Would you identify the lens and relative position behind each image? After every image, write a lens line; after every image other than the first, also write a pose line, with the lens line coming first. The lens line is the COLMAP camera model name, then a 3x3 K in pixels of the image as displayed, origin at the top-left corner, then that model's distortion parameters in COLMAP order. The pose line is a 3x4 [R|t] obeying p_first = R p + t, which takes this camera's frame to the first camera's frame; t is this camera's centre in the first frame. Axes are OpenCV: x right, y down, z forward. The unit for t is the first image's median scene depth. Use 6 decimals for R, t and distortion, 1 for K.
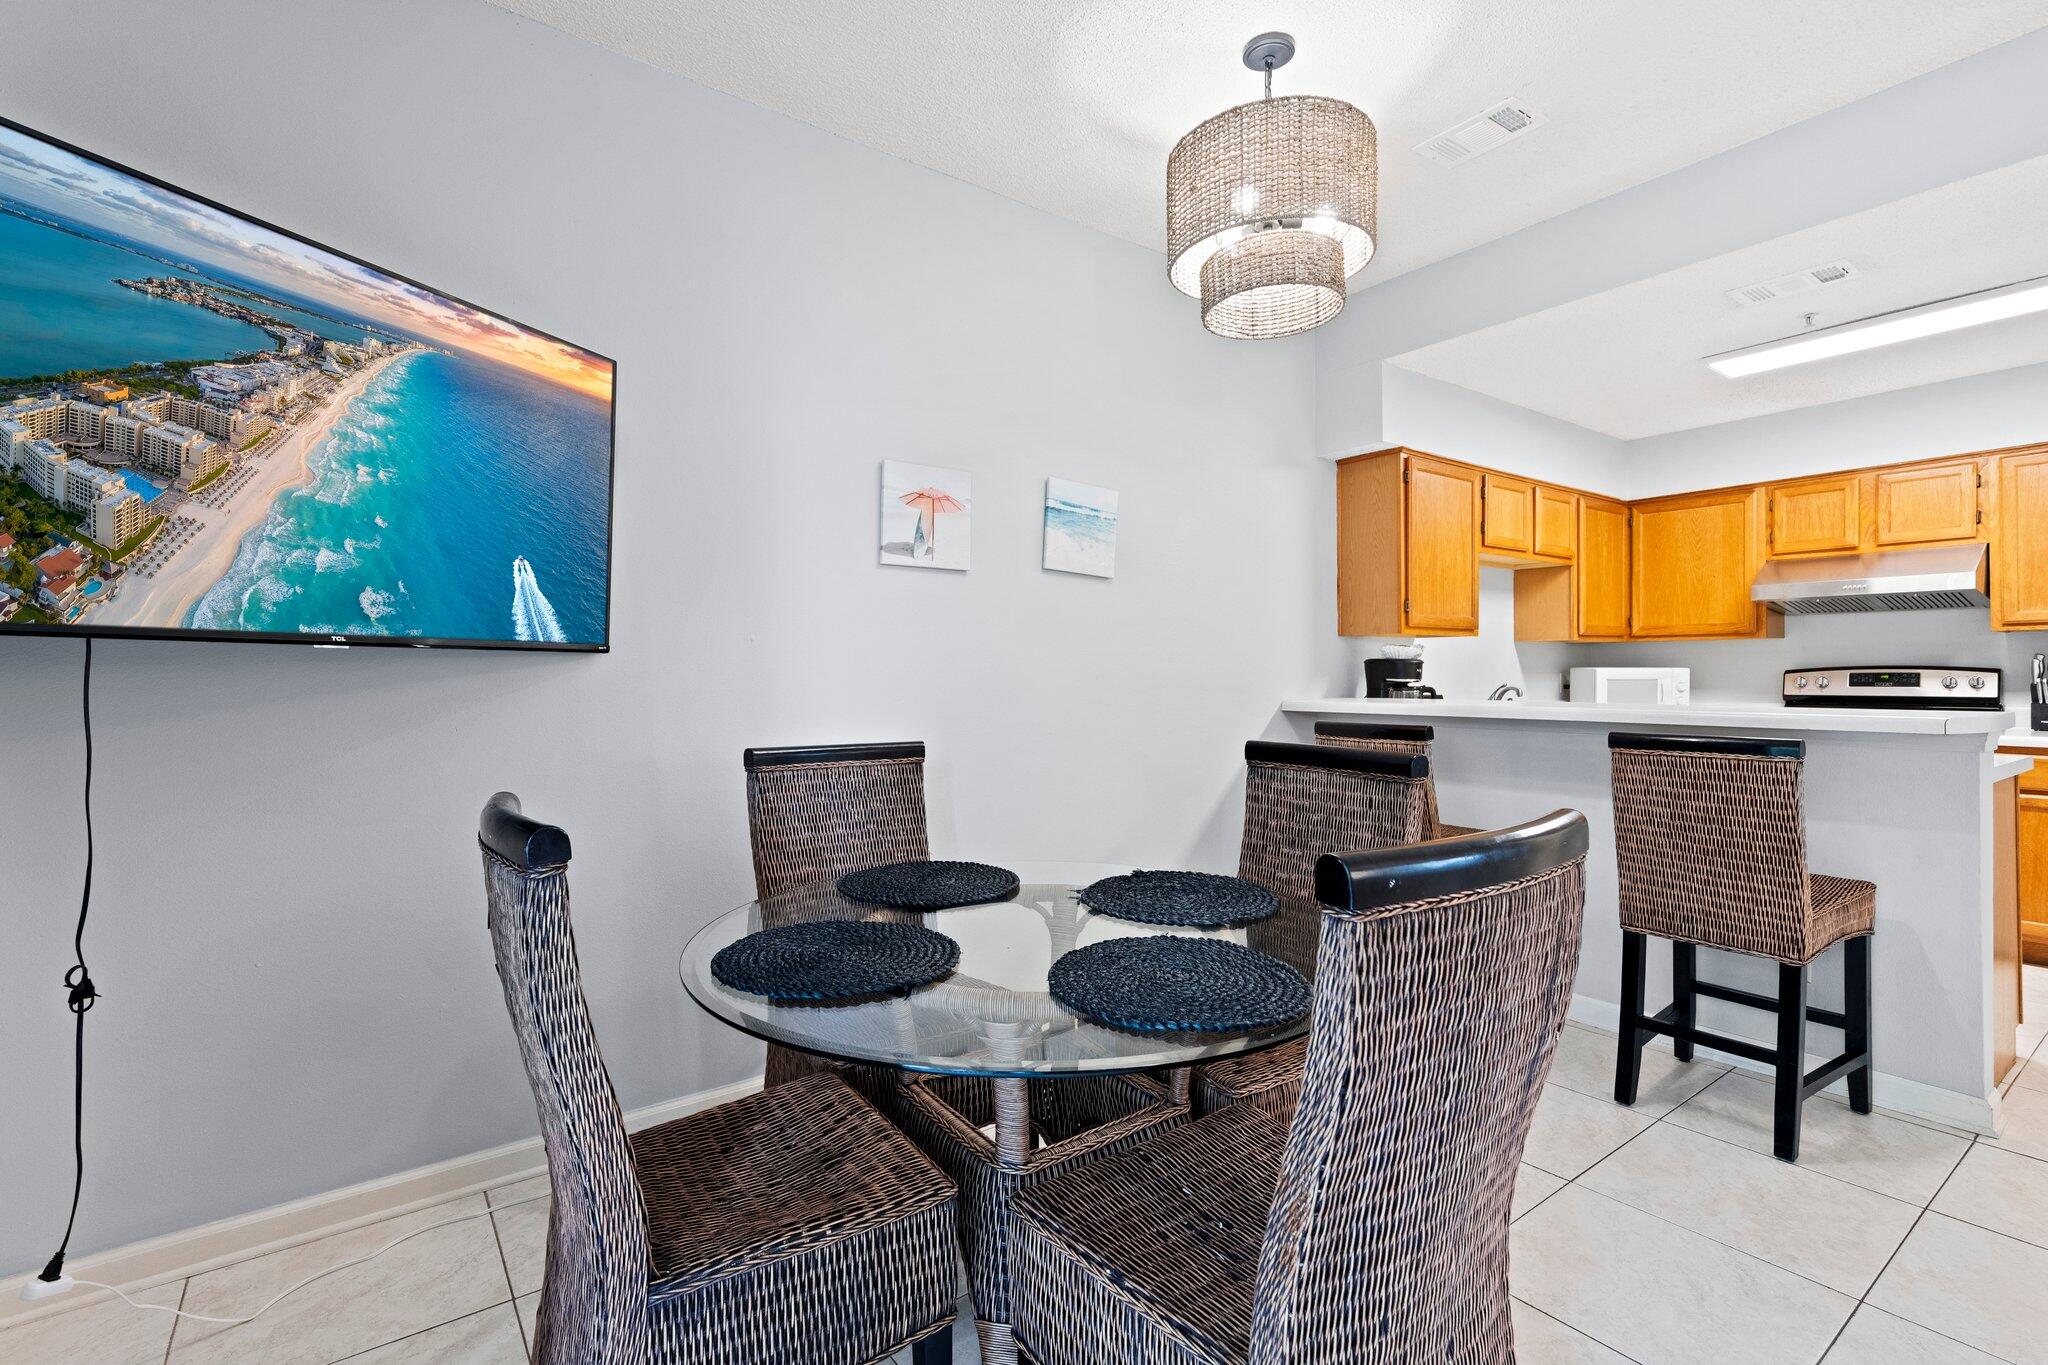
lens RADIAL K [[923.5, 0, 1019.9], [0, 923.5, 674.2], [0, 0, 1]] dist [0.004911, -0.000088]
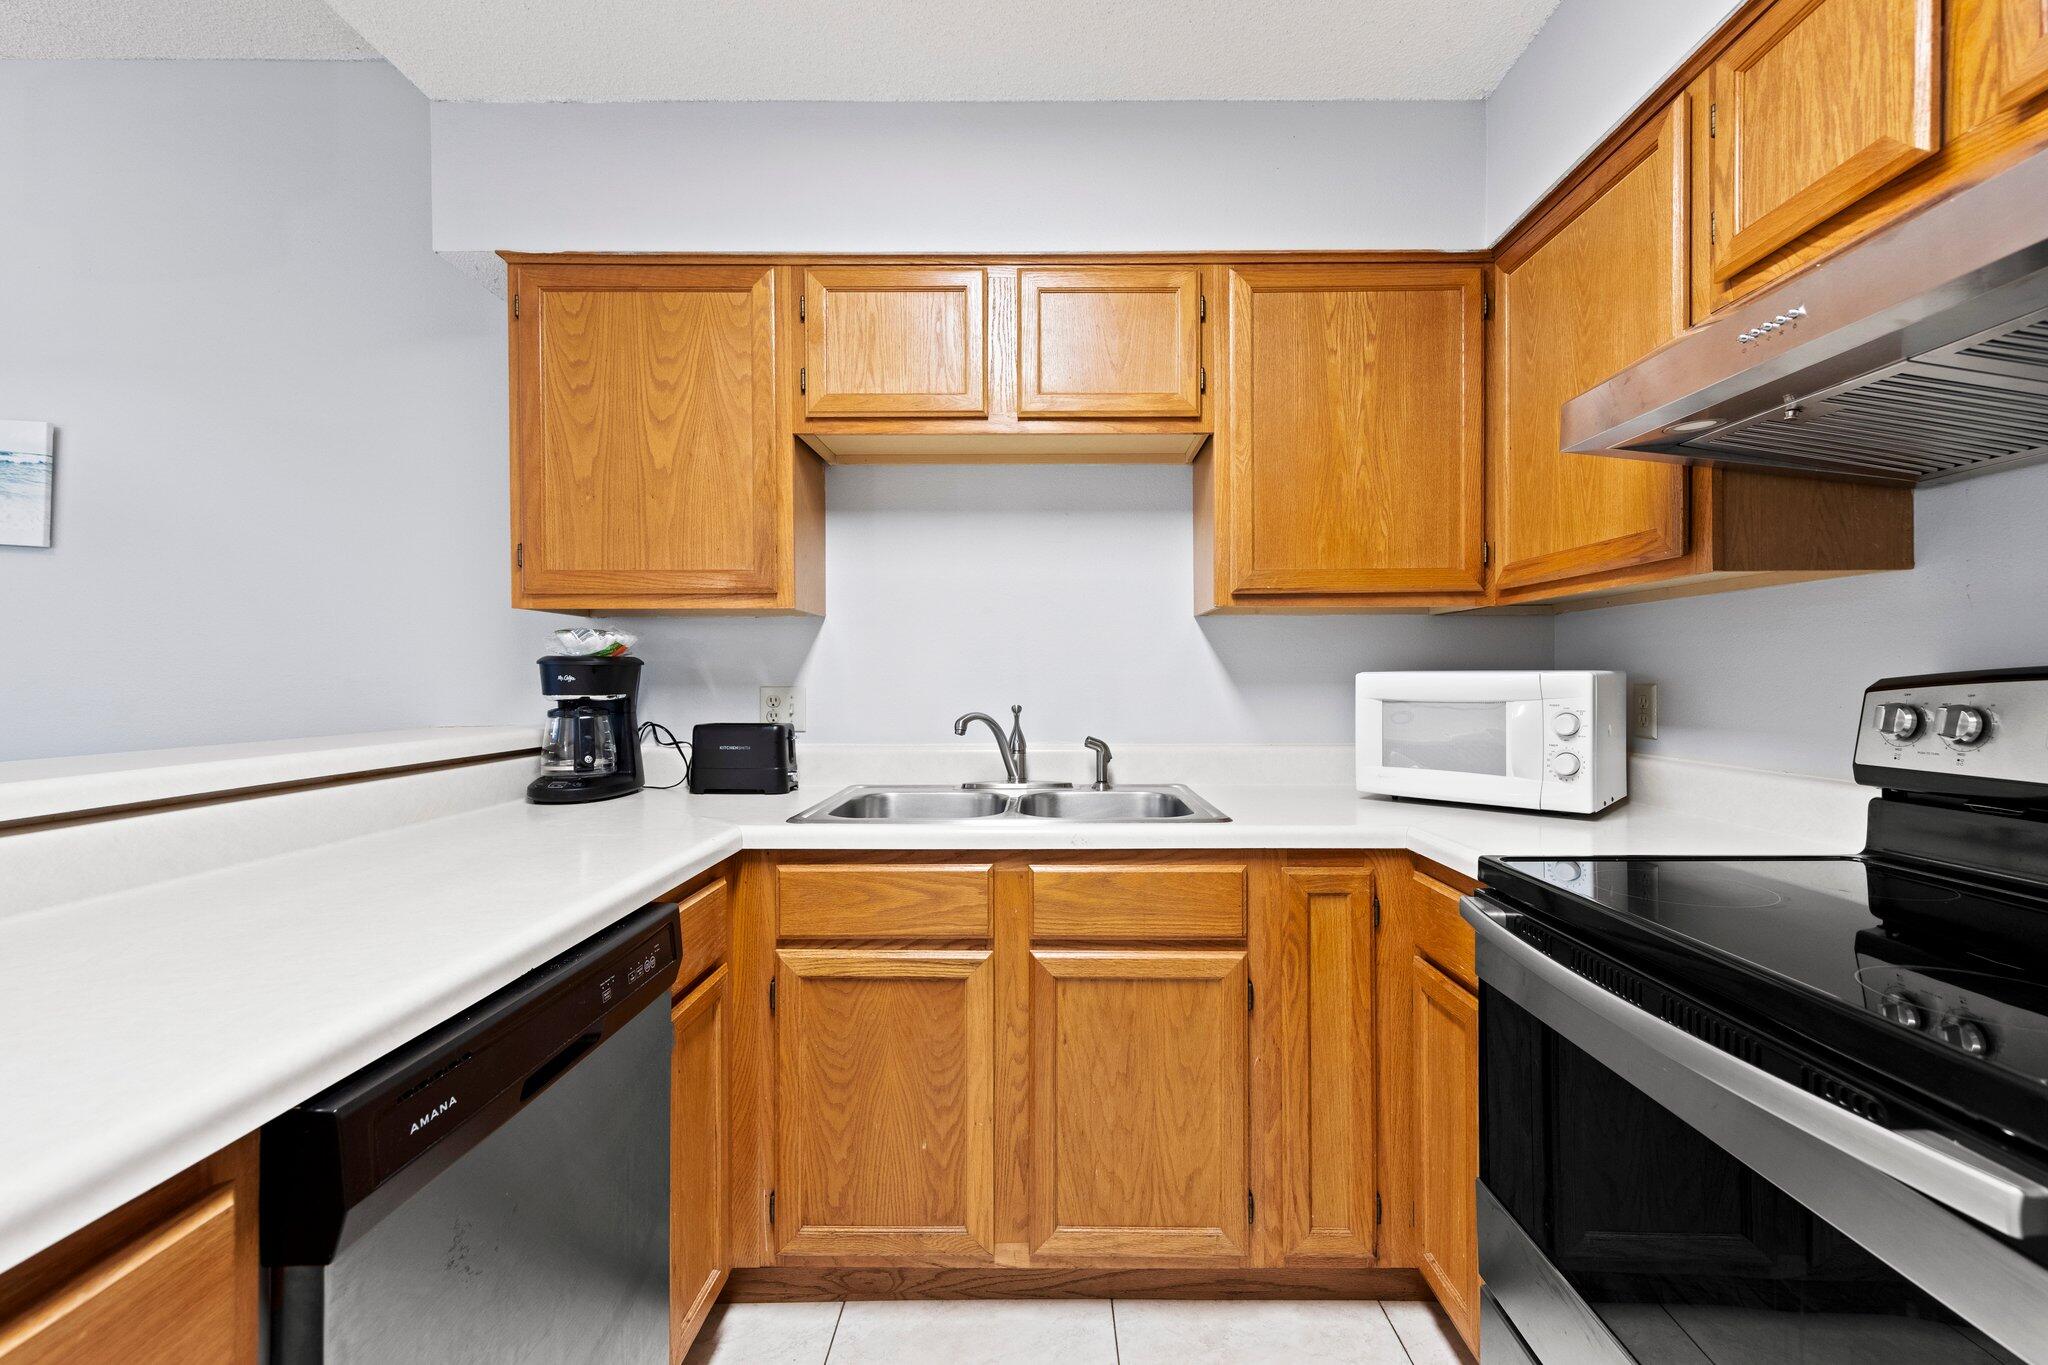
lens RADIAL K [[874.4, 0, 1024.0], [0, 874.4, 682.5], [0, 0, 1]] dist [-0.000670, -0.000083]
pose [[0.807649, 0.006742, -0.589625, 0.931794], [-0.004747, 0.999977, 0.004930, -0.004366], [0.589645, -0.001183, 0.807662, 0.752222]]
